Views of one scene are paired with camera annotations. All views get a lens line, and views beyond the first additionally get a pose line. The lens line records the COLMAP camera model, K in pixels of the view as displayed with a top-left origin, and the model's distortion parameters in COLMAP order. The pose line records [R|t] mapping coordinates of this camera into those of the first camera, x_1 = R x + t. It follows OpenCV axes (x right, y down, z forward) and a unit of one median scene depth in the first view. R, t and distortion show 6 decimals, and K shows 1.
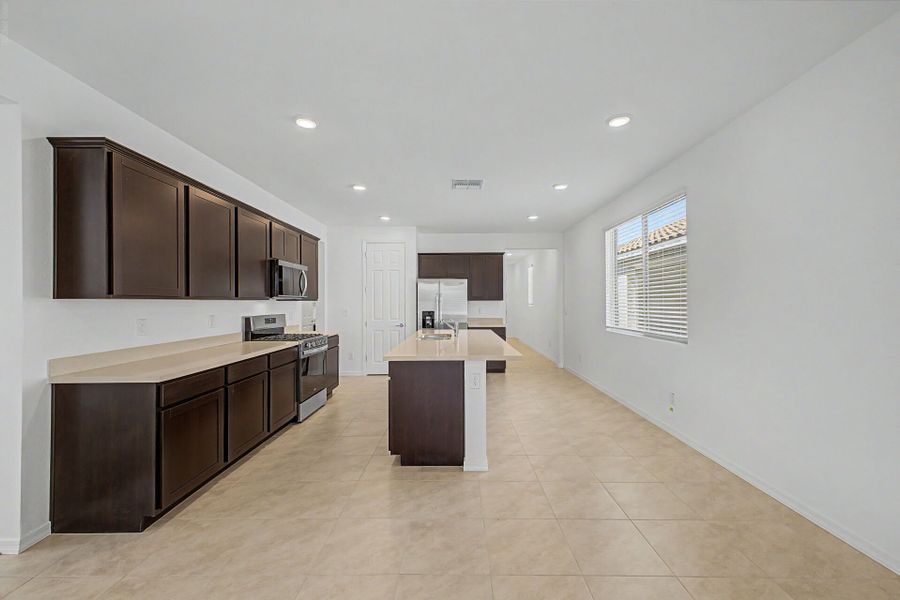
lens RADIAL K [[359.0, 0, 444.3], [0, 359.0, 296.4], [0, 0, 1]] dist [0.017832, 0.000288]
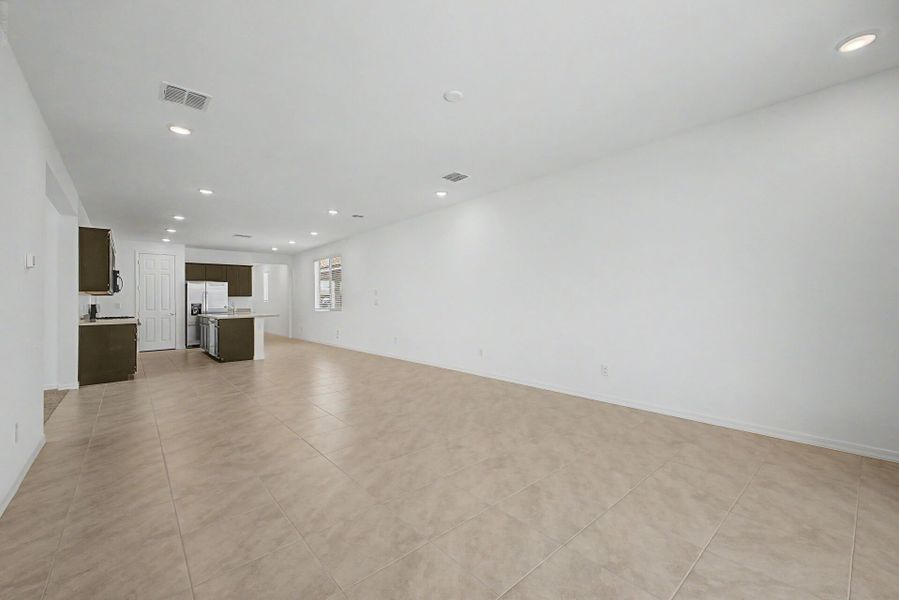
lens RADIAL K [[358.6, 0, 440.6], [0, 358.6, 295.4], [0, 0, 1]] dist [0.017832, 0.000288]
pose [[0.751159, 0.003794, 0.660111, -0.262701], [-0.001390, 0.999990, -0.004166, 0.011853], [-0.660120, 0.002212, 0.751157, -0.739126]]
